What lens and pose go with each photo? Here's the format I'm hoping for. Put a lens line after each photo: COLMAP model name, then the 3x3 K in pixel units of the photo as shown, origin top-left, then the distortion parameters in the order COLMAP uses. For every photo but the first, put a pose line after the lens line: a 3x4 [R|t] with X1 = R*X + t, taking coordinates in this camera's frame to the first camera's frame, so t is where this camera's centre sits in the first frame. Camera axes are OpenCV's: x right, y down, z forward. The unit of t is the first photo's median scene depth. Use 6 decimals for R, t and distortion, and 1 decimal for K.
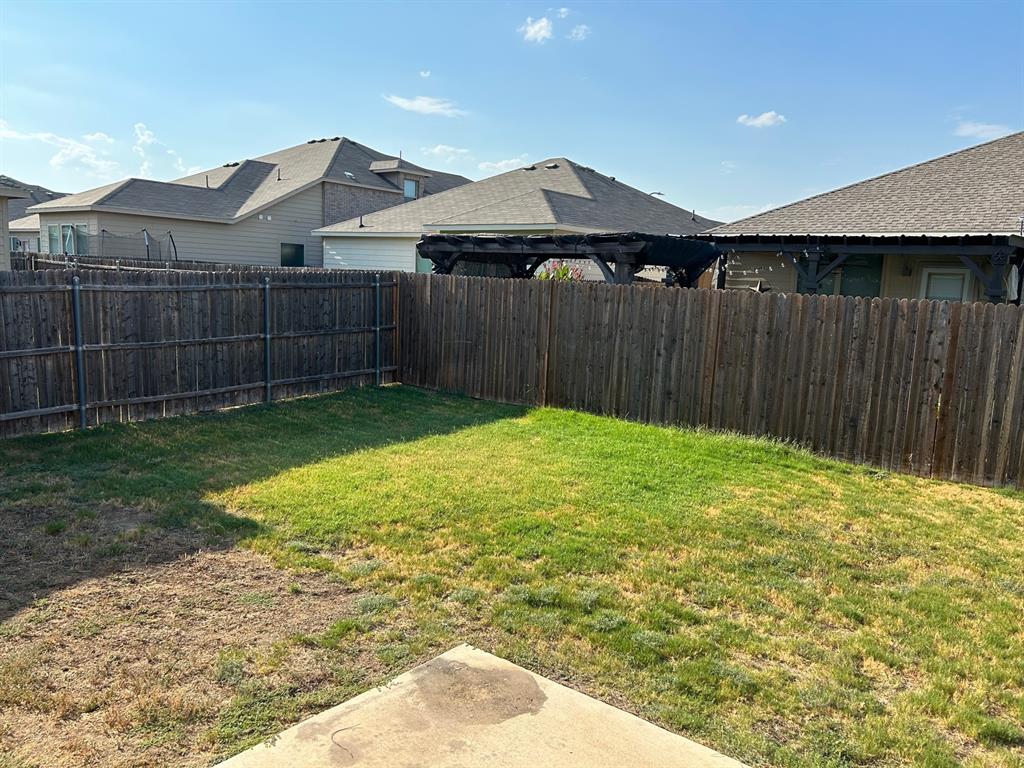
lens RADIAL K [[772.7, 0, 512.0], [0, 772.7, 391.7], [0, 0, 1]] dist [0.064544, -0.093940]
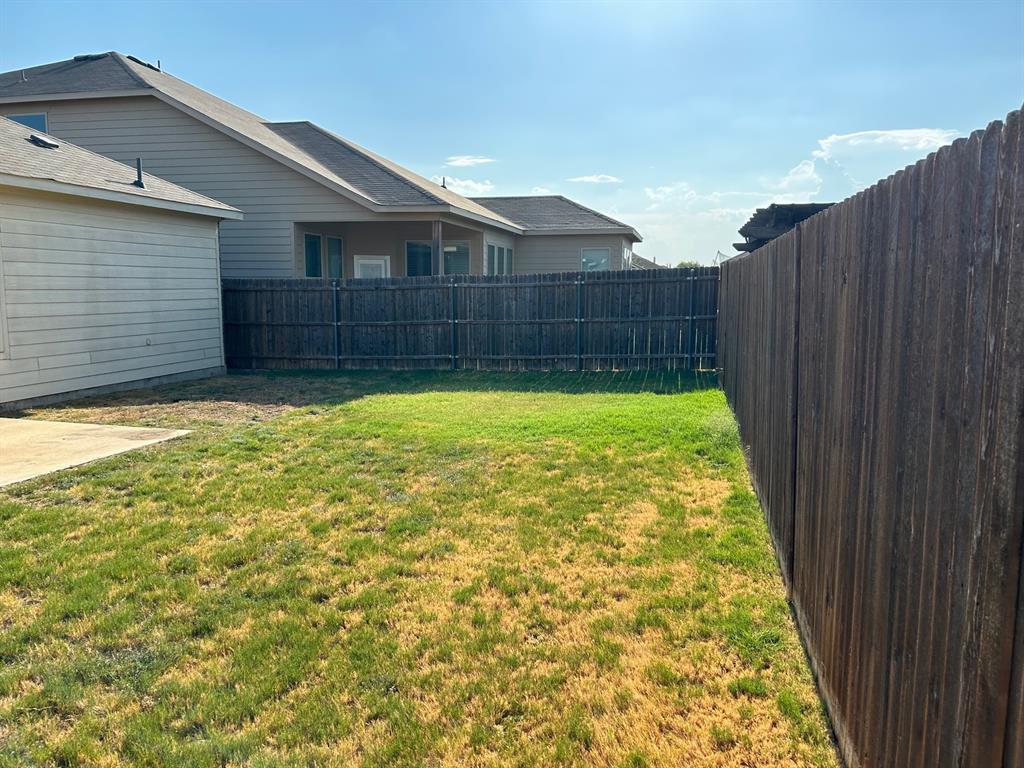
lens RADIAL K [[772.2, 0, 517.5], [0, 772.2, 389.9], [0, 0, 1]] dist [0.069937, -0.100744]
pose [[0.455831, 0.082644, -0.886221, 0.946247], [-0.117653, 0.992538, 0.032043, 0.020369], [0.882256, 0.089661, 0.462152, 0.345844]]
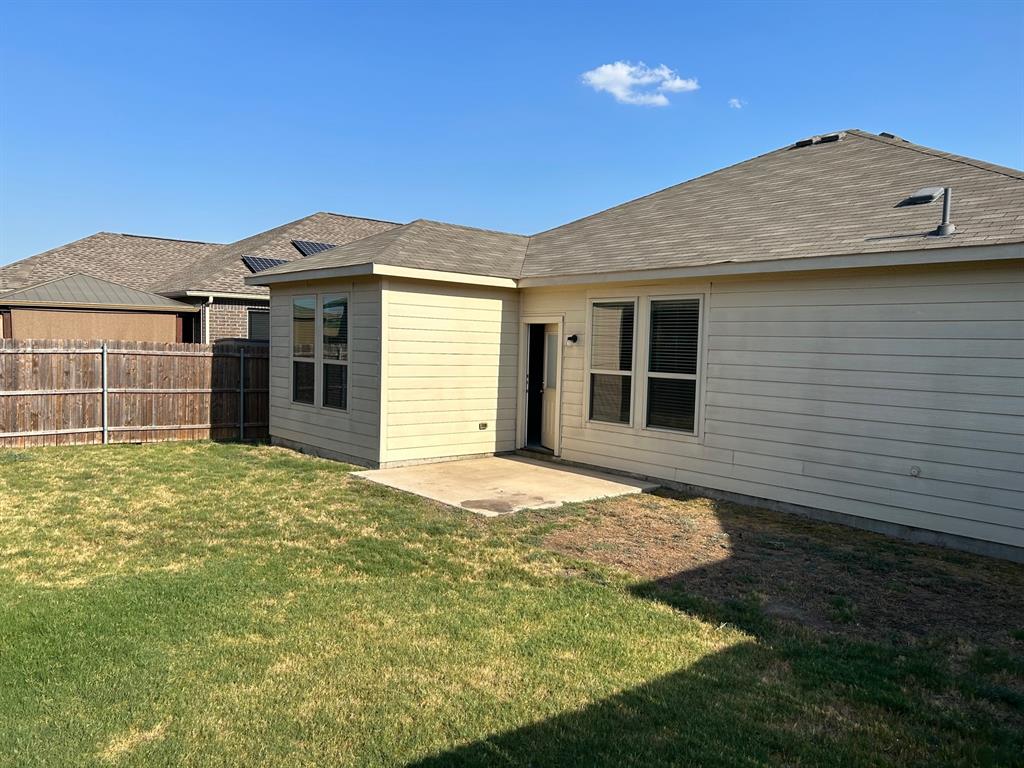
lens RADIAL K [[775.6, 0, 503.9], [0, 775.6, 390.0], [0, 0, 1]] dist [0.056375, -0.063239]
pose [[-0.983116, -0.079232, 0.164938, -0.201080], [-0.043350, 0.976581, 0.210737, -0.191710], [-0.177772, 0.200029, -0.963528, 1.282997]]
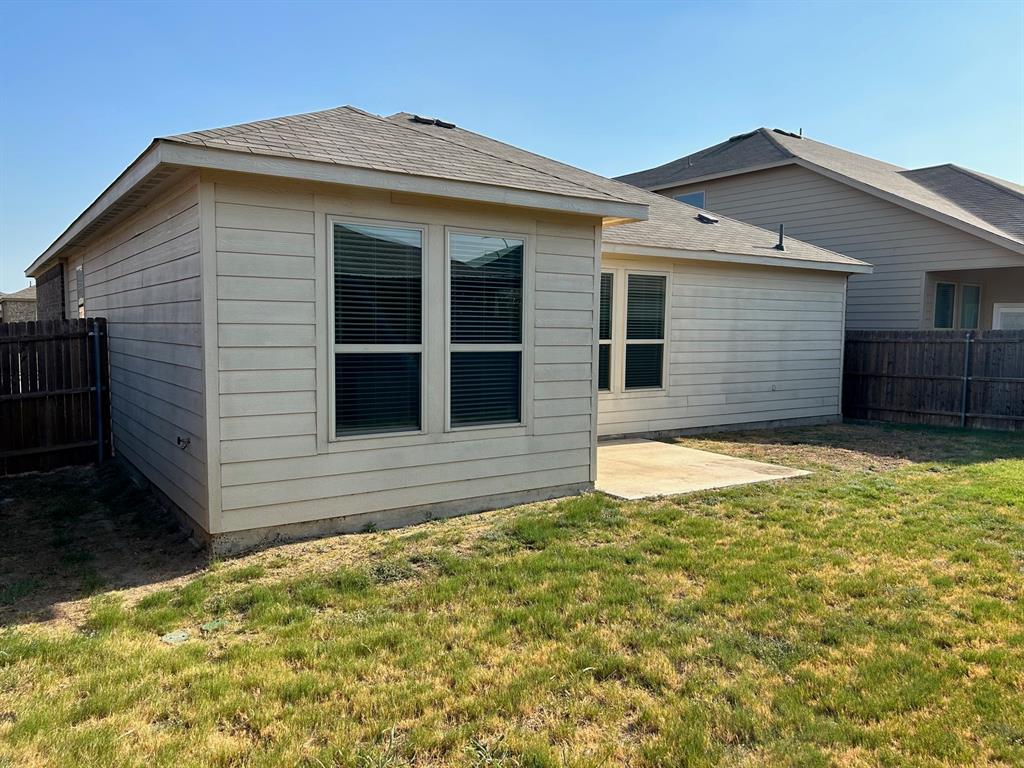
lens RADIAL K [[775.3, 0, 513.5], [0, 775.3, 389.4], [0, 0, 1]] dist [0.042574, -0.044464]
pose [[-0.271582, 0.034467, -0.961798, 1.020497], [-0.160867, 0.983673, 0.080675, 0.019496], [0.948875, 0.176632, -0.261604, 0.316770]]
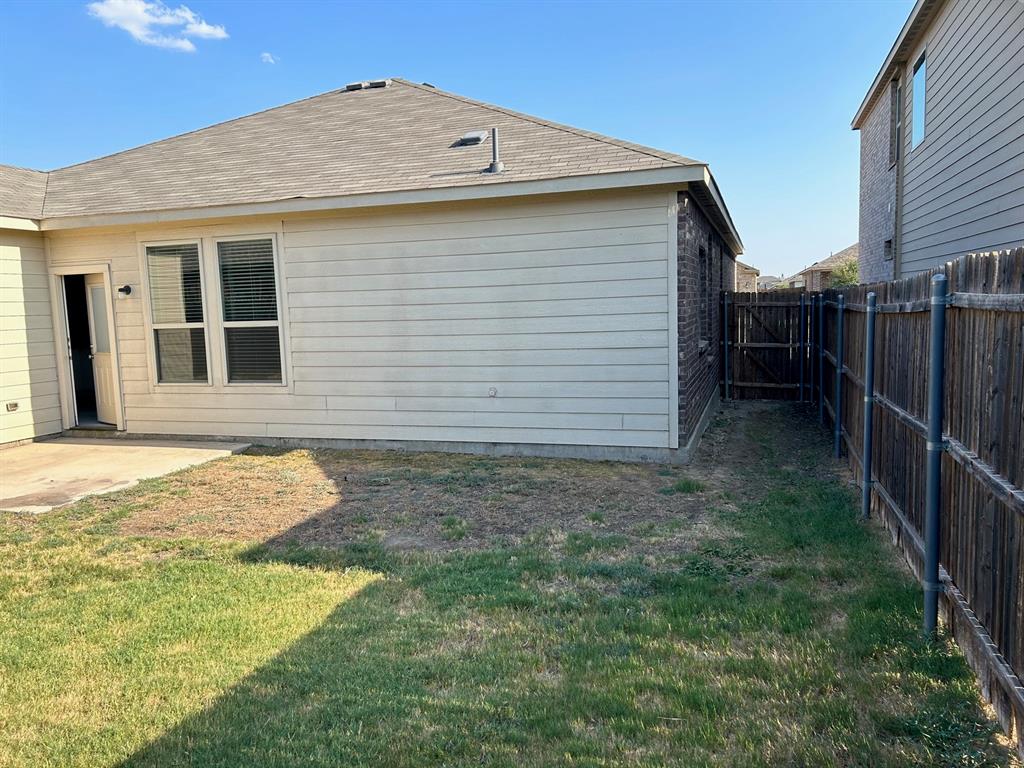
lens RADIAL K [[775.3, 0, 513.5], [0, 775.3, 389.4], [0, 0, 1]] dist [0.042574, -0.044464]
pose [[-0.926558, 0.031484, -0.374832, -0.185574], [-0.060548, 0.971013, 0.231230, -0.162416], [0.371247, 0.236943, -0.897794, 1.233890]]
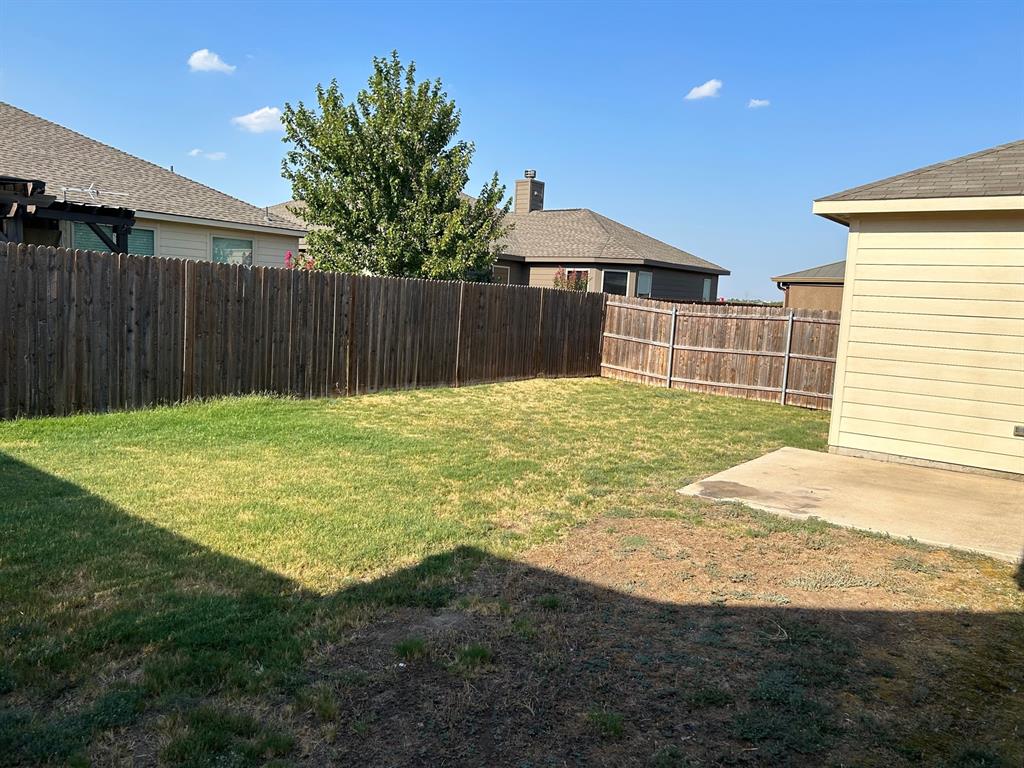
lens RADIAL K [[772.2, 0, 517.5], [0, 772.2, 389.9], [0, 0, 1]] dist [0.069937, -0.100744]
pose [[-0.041909, -0.160200, 0.986195, -0.755866], [0.091145, 0.982333, 0.163446, -0.091328], [-0.994955, 0.096736, -0.026567, 0.618930]]
